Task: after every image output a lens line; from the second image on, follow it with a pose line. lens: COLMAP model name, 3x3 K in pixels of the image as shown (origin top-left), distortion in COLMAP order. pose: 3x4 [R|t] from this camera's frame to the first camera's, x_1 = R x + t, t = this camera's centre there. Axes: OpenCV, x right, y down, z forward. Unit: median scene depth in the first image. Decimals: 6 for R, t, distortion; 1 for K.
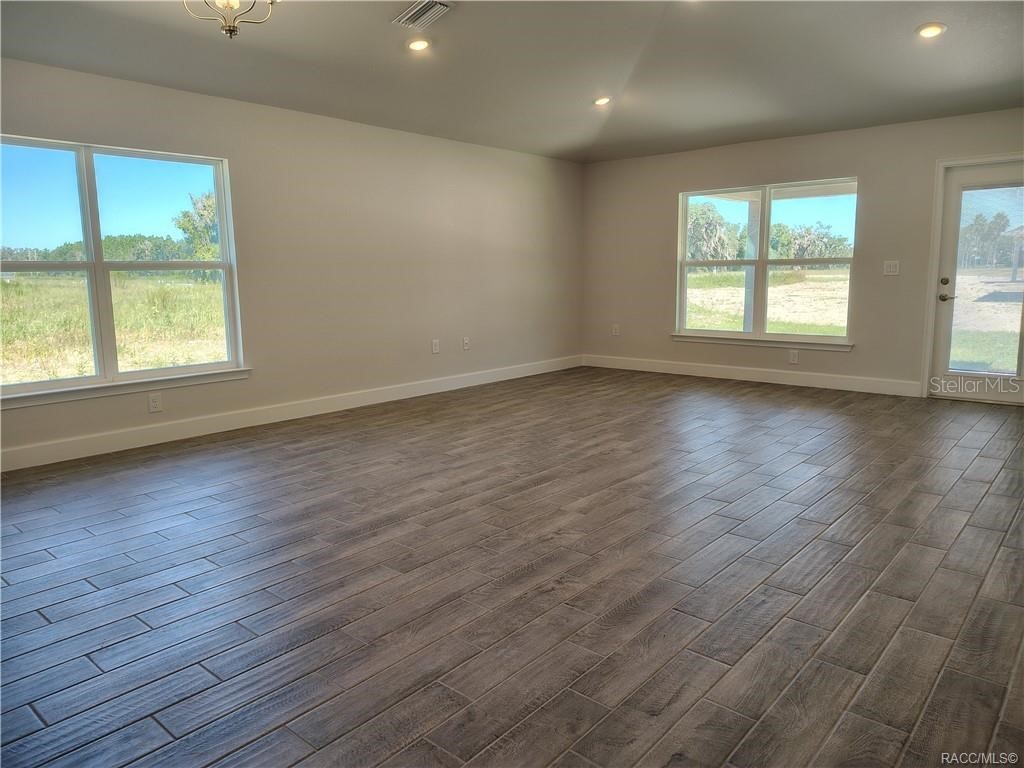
lens RADIAL K [[704.3, 0, 522.8], [0, 704.3, 385.1], [0, 0, 1]] dist [0.051021, -0.083916]
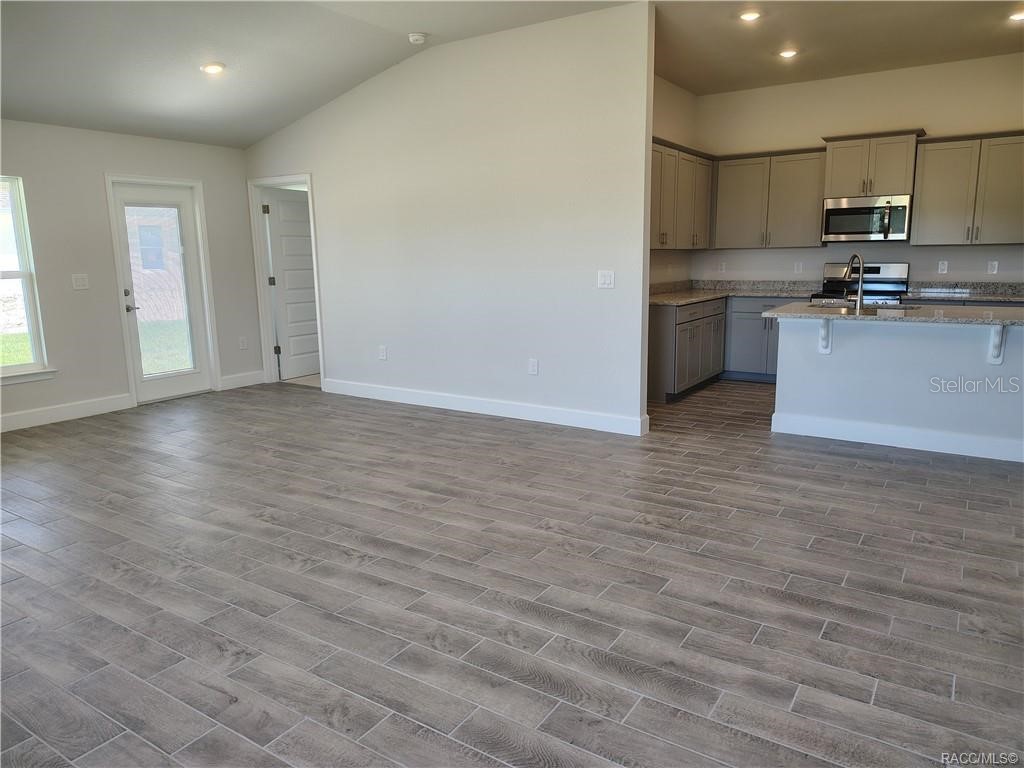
lens RADIAL K [[704.3, 0, 522.8], [0, 704.3, 385.1], [0, 0, 1]] dist [0.051021, -0.083916]
pose [[-0.129977, -0.171102, 0.976642, -0.858787], [0.178488, 0.964869, 0.192793, -0.194560], [-0.975319, 0.199378, -0.094871, 0.967062]]
